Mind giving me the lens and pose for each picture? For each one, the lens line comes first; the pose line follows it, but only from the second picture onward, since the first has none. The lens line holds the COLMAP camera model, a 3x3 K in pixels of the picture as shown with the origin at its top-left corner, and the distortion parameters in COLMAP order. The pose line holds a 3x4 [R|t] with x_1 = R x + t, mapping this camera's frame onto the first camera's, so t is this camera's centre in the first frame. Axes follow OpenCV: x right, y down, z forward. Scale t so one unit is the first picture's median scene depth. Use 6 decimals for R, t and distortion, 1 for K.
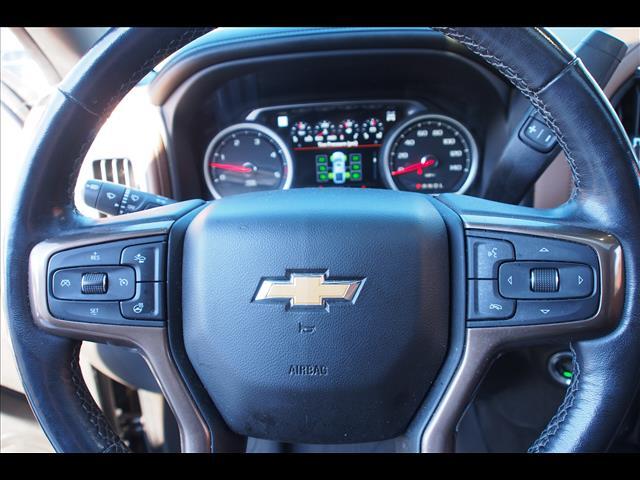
lens RADIAL K [[446.2, 0, 323.0], [0, 446.2, 240.9], [0, 0, 1]] dist [-0.027647, -0.007546]
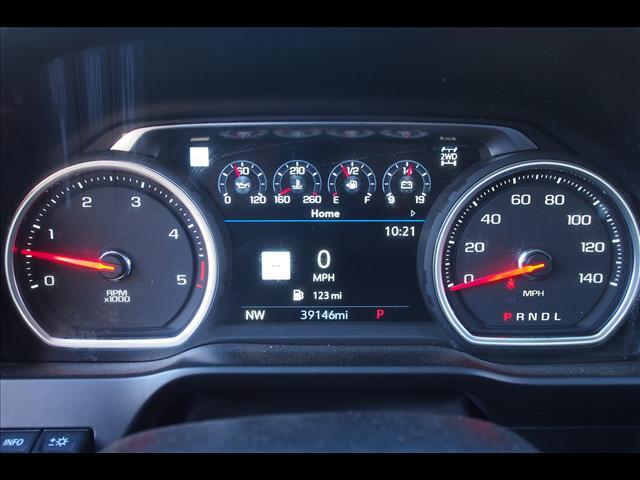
lens RADIAL K [[641.0, 0, 318.6], [0, 641.0, 243.9], [0, 0, 1]] dist [-0.008503, 0.000000]
pose [[0.995111, 0.032171, 0.093374, -0.031184], [-0.023809, 0.995718, -0.089327, -0.133767], [-0.095848, 0.086667, 0.991616, 0.386774]]
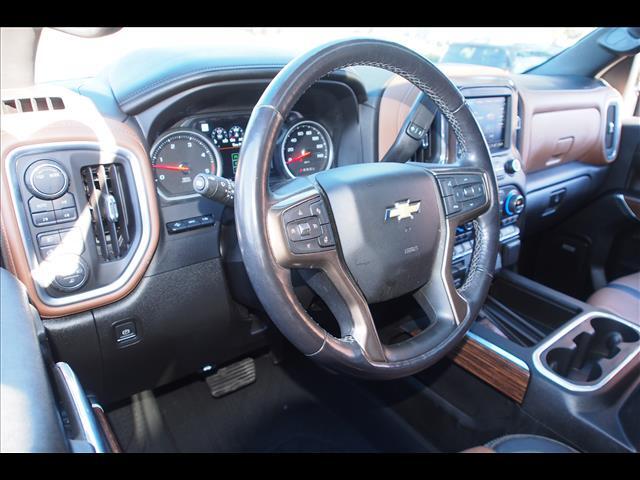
lens RADIAL K [[446.2, 0, 318.8], [0, 446.2, 239.2], [0, 0, 1]] dist [-0.027647, -0.007546]
pose [[0.748609, -0.178911, 0.638417, -0.701627], [0.185293, 0.980991, 0.057639, 0.022481], [-0.636594, 0.075145, 0.767530, -0.123649]]
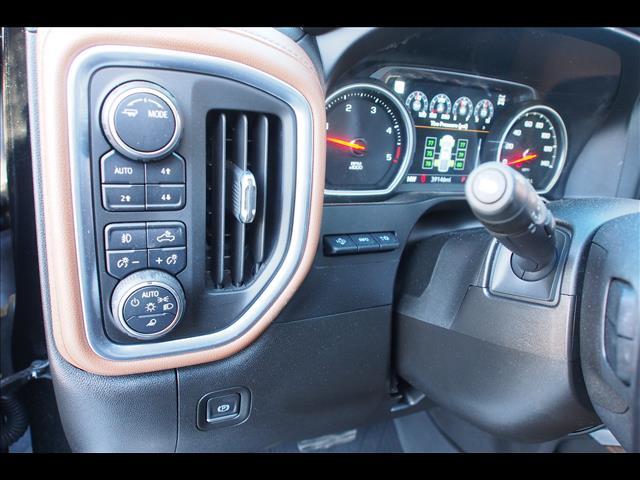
lens RADIAL K [[446.2, 0, 323.8], [0, 446.2, 237.7], [0, 0, 1]] dist [-0.027647, -0.007546]
pose [[0.859532, -0.024098, 0.510514, -0.598333], [0.000134, 0.998898, 0.046926, -0.048630], [-0.511083, -0.040266, 0.858588, 0.409284]]
